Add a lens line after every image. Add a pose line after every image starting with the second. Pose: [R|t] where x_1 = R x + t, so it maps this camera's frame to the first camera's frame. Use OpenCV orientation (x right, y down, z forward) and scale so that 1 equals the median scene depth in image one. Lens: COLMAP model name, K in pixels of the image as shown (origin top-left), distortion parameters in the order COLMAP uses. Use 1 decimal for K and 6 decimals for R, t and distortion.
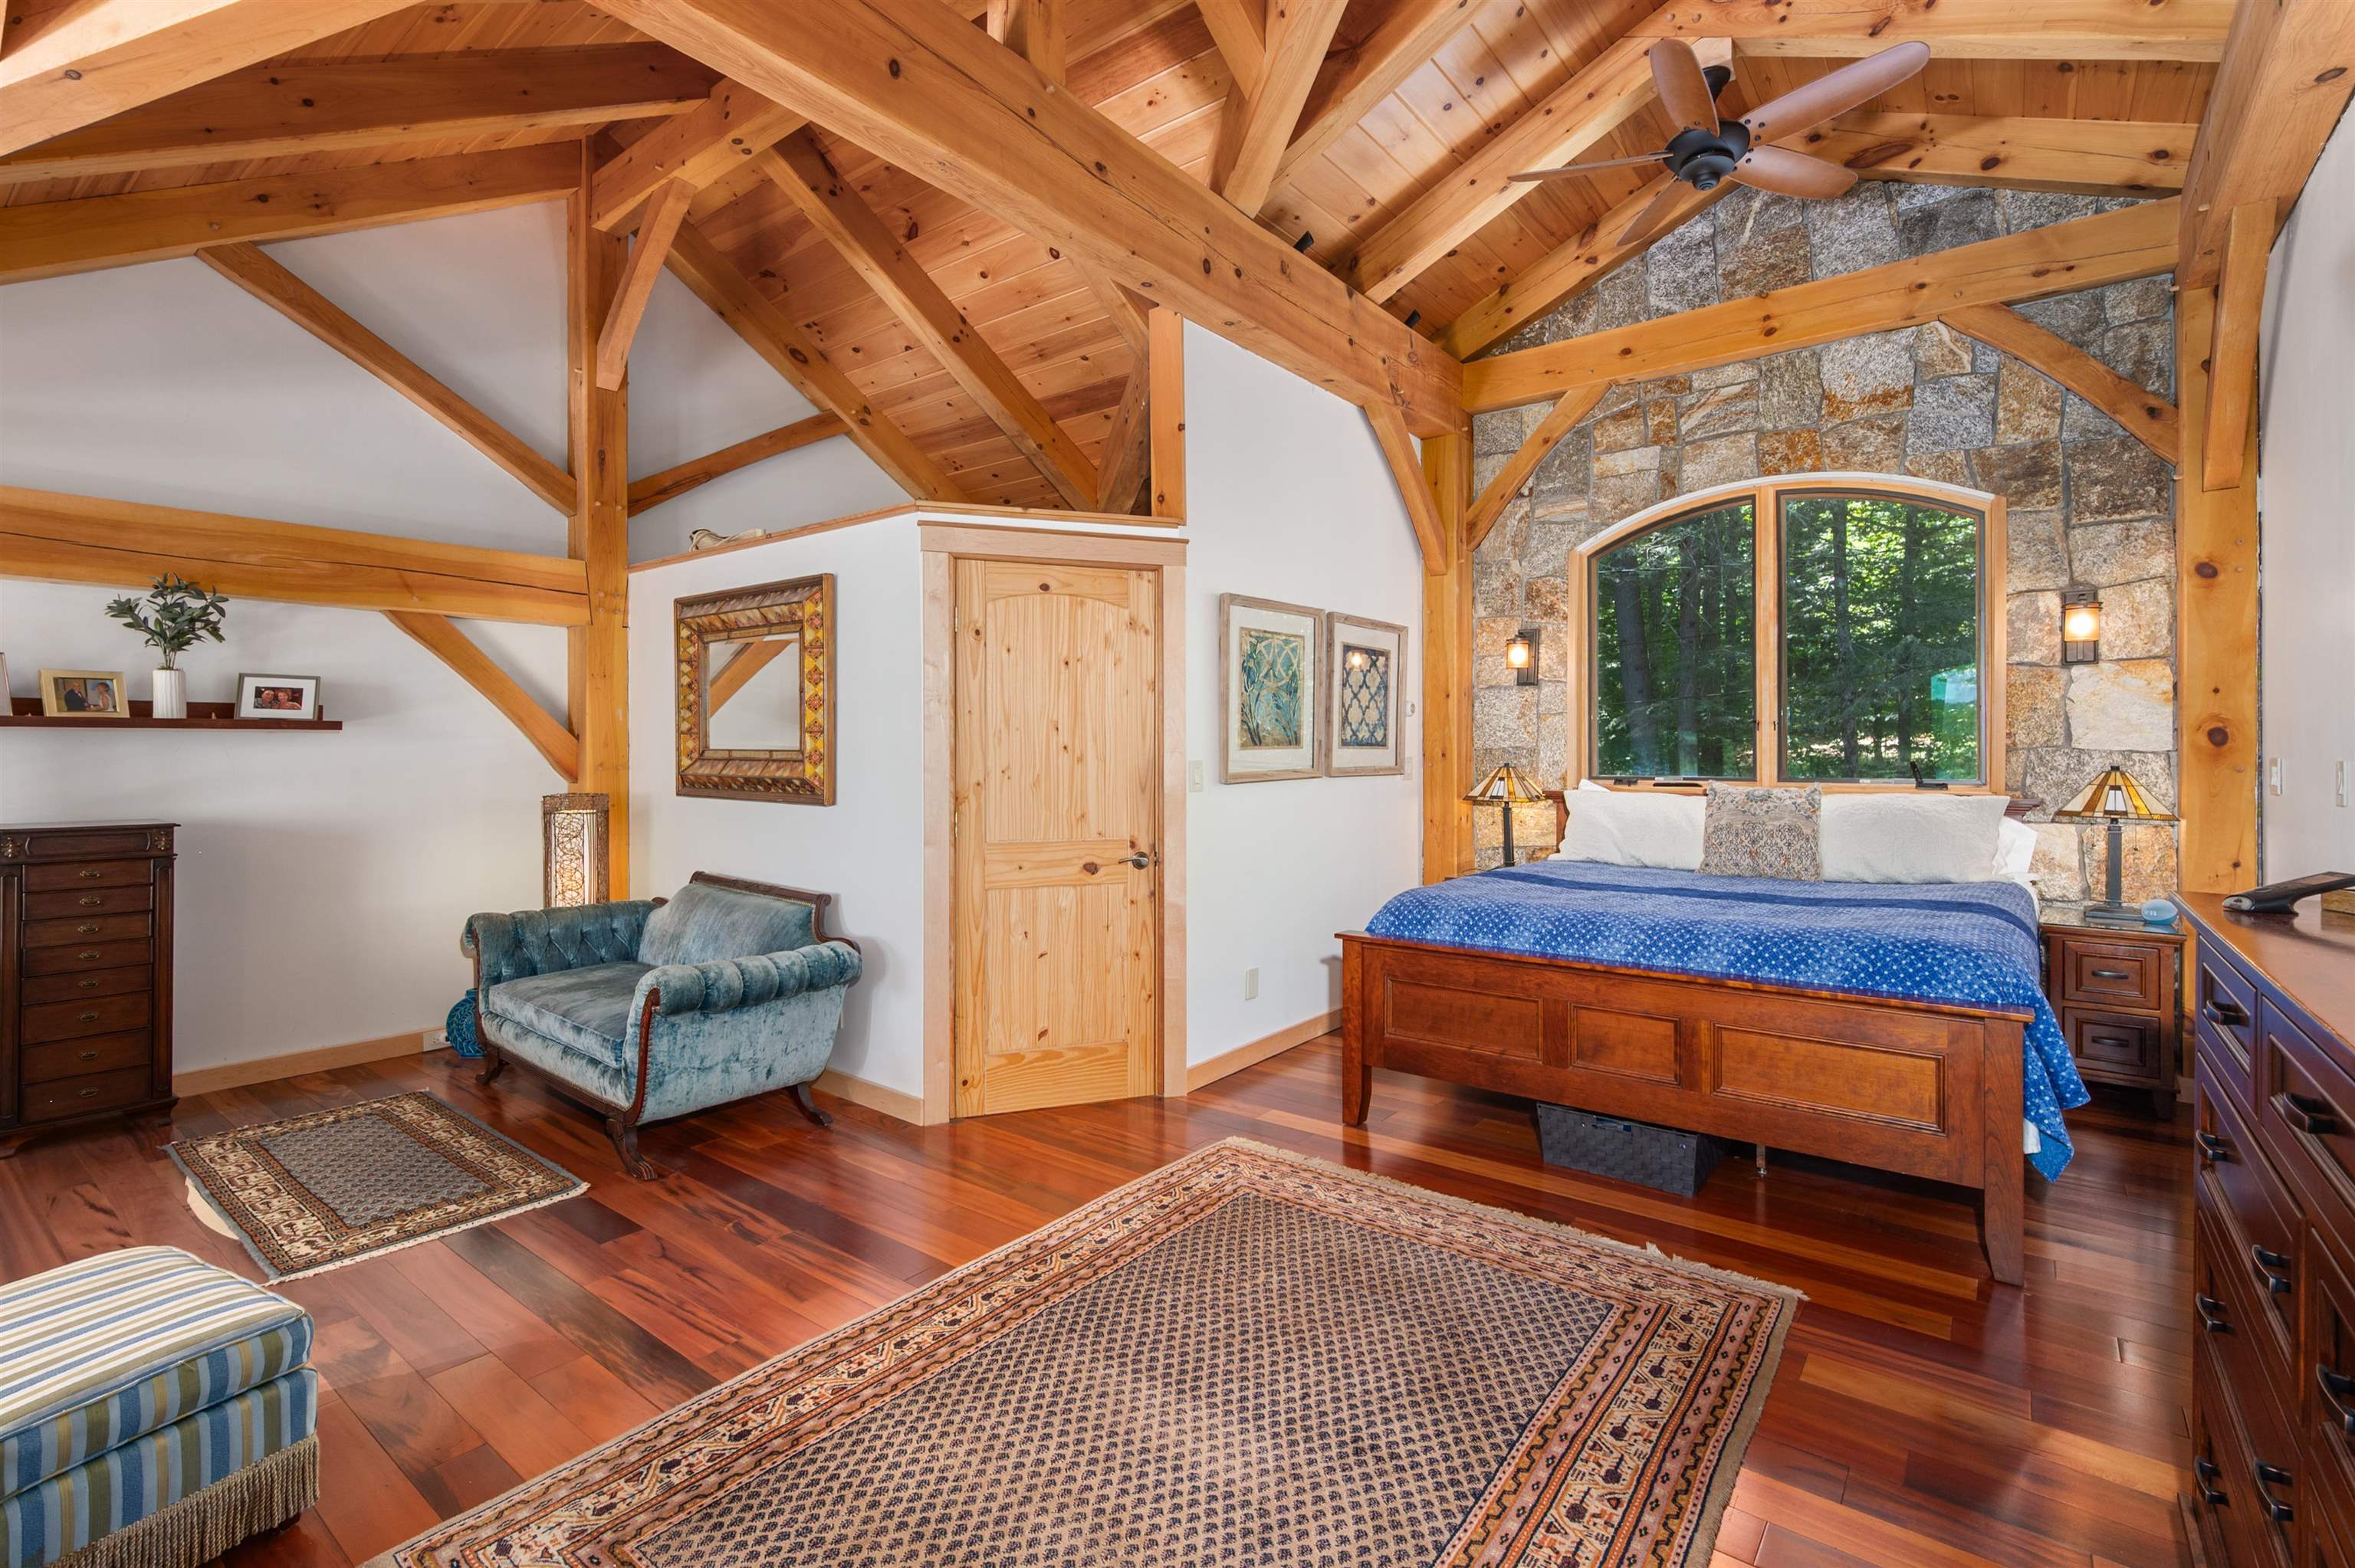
lens RADIAL K [[1064.4, 0, 1188.5], [0, 1064.4, 758.8], [0, 0, 1]] dist [0.002442, 0.000049]
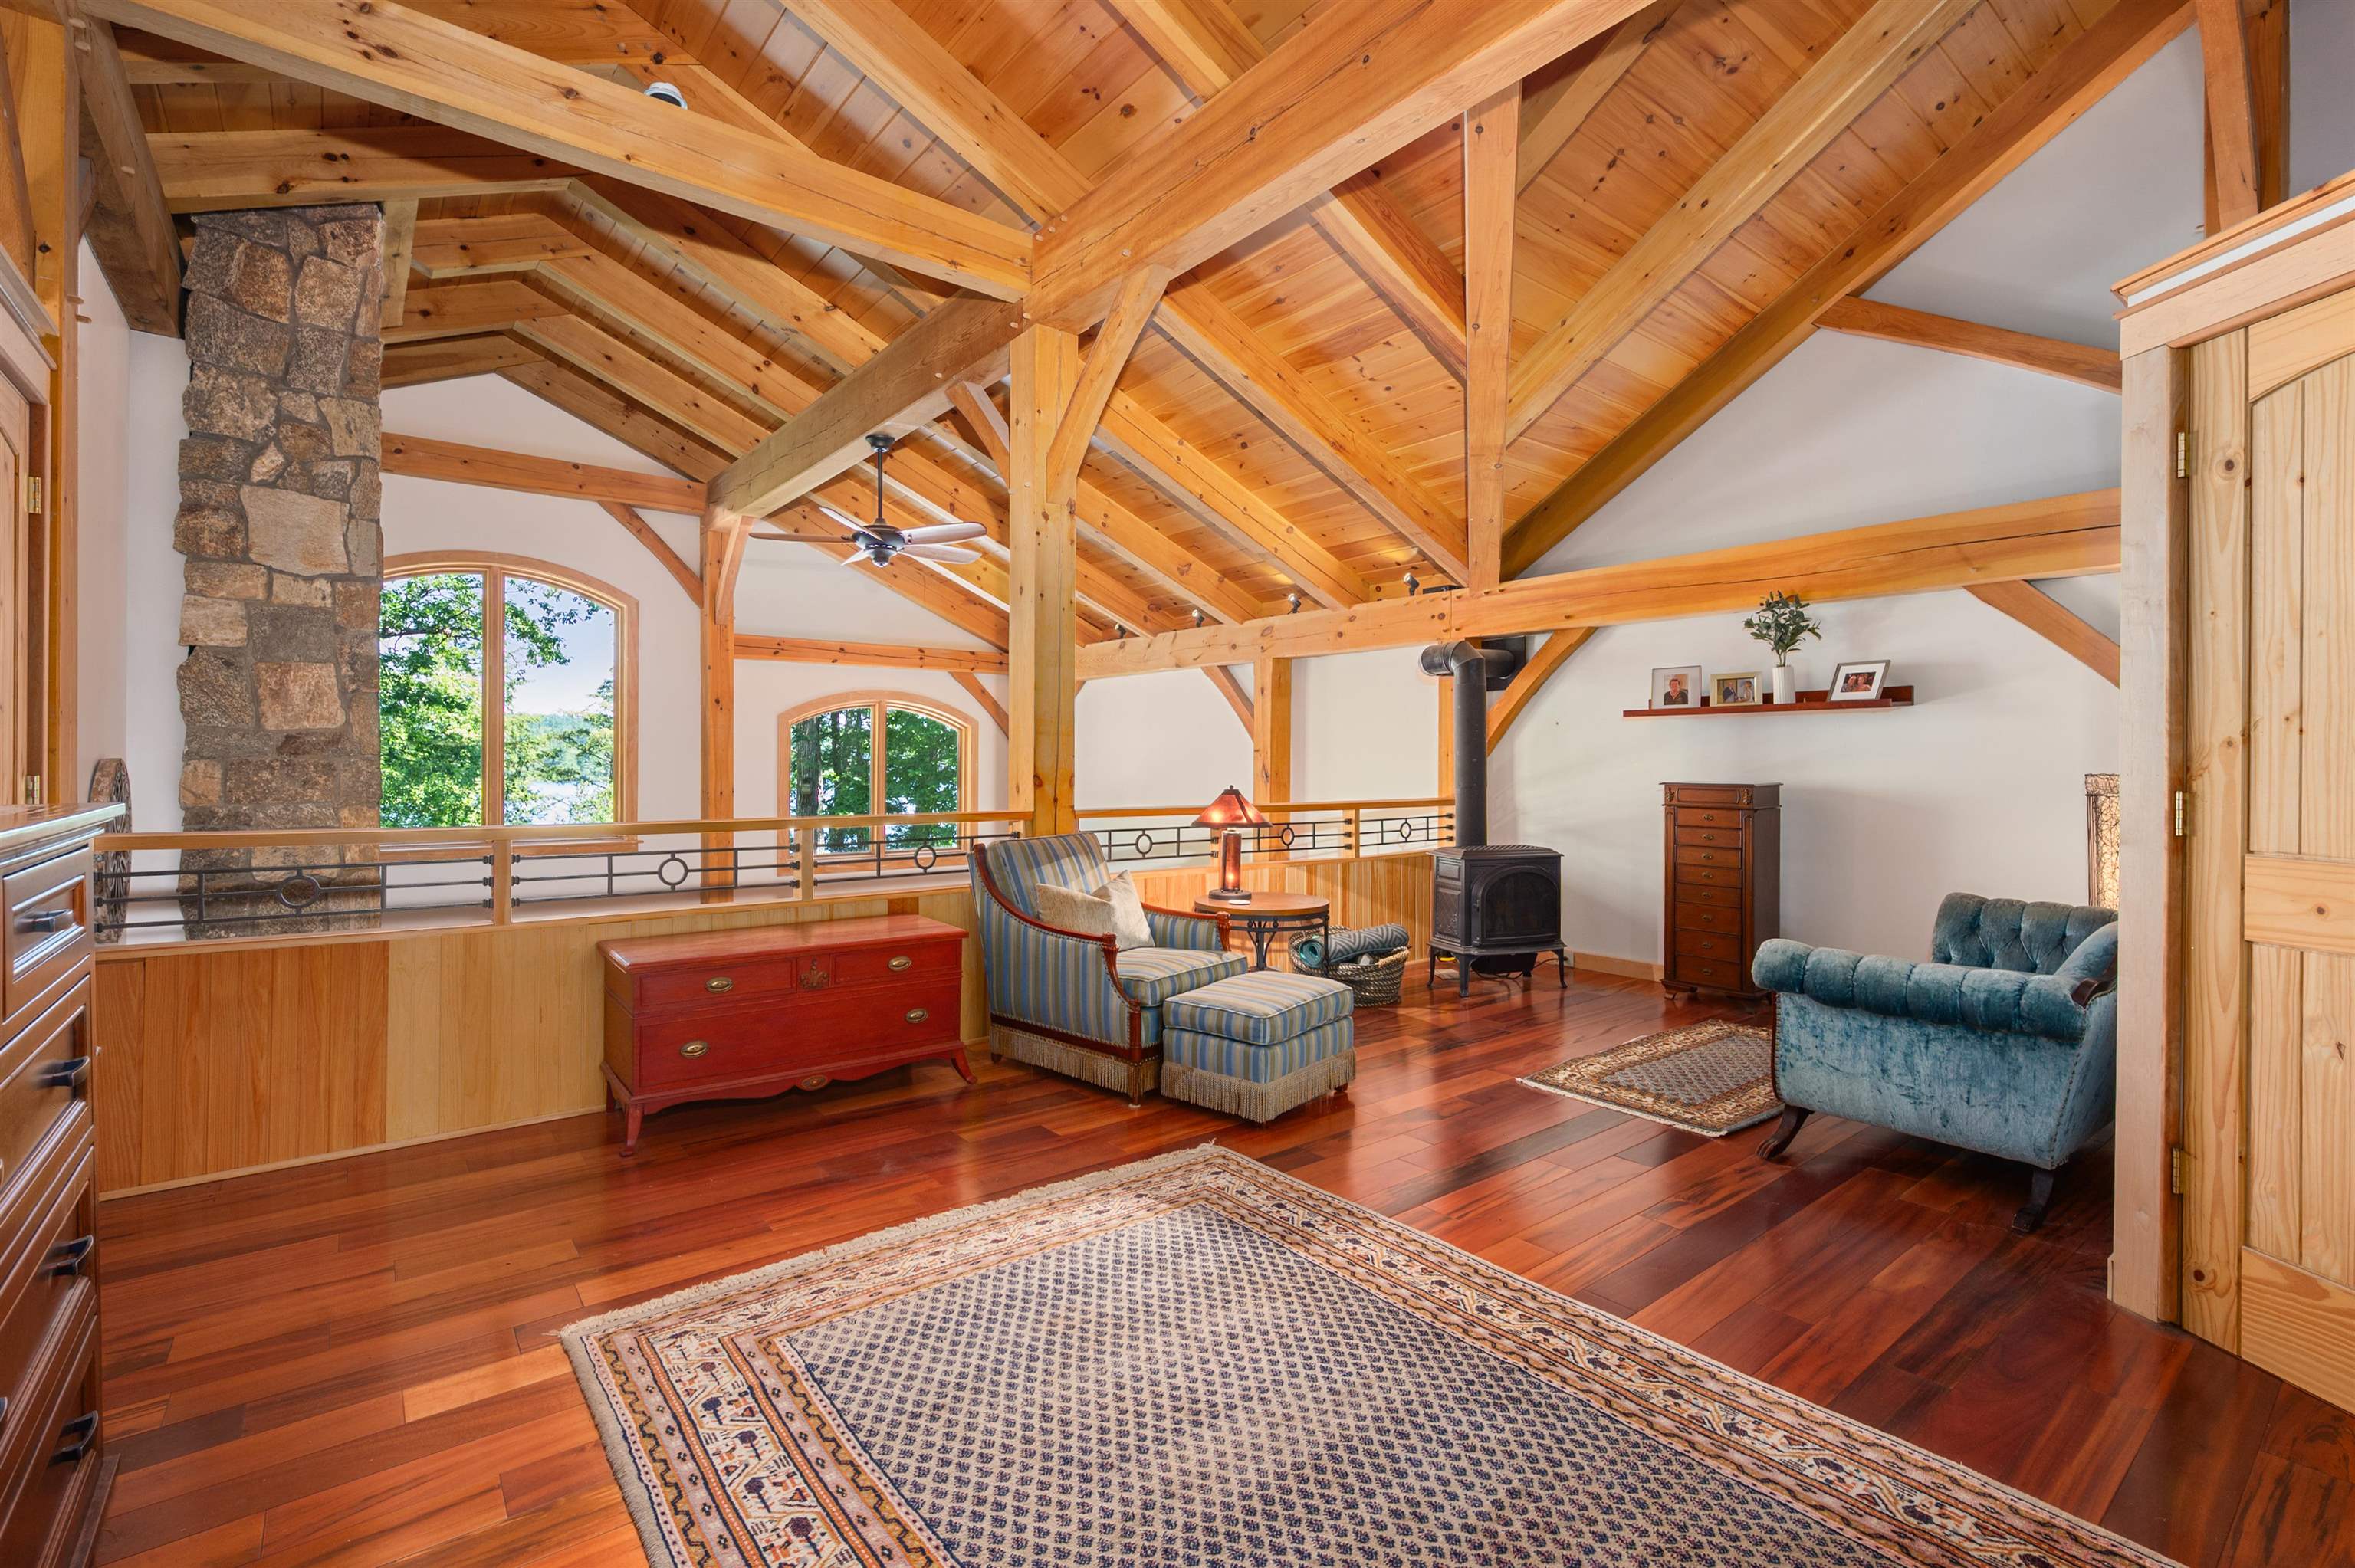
lens RADIAL K [[1064.4, 0, 1188.5], [0, 1064.4, 758.8], [0, 0, 1]] dist [0.002442, 0.000049]
pose [[-0.230774, -0.007732, -0.972977, 0.570824], [-0.017353, 0.999842, -0.003829, 0.056604], [0.972853, 0.016001, -0.230872, 0.762988]]
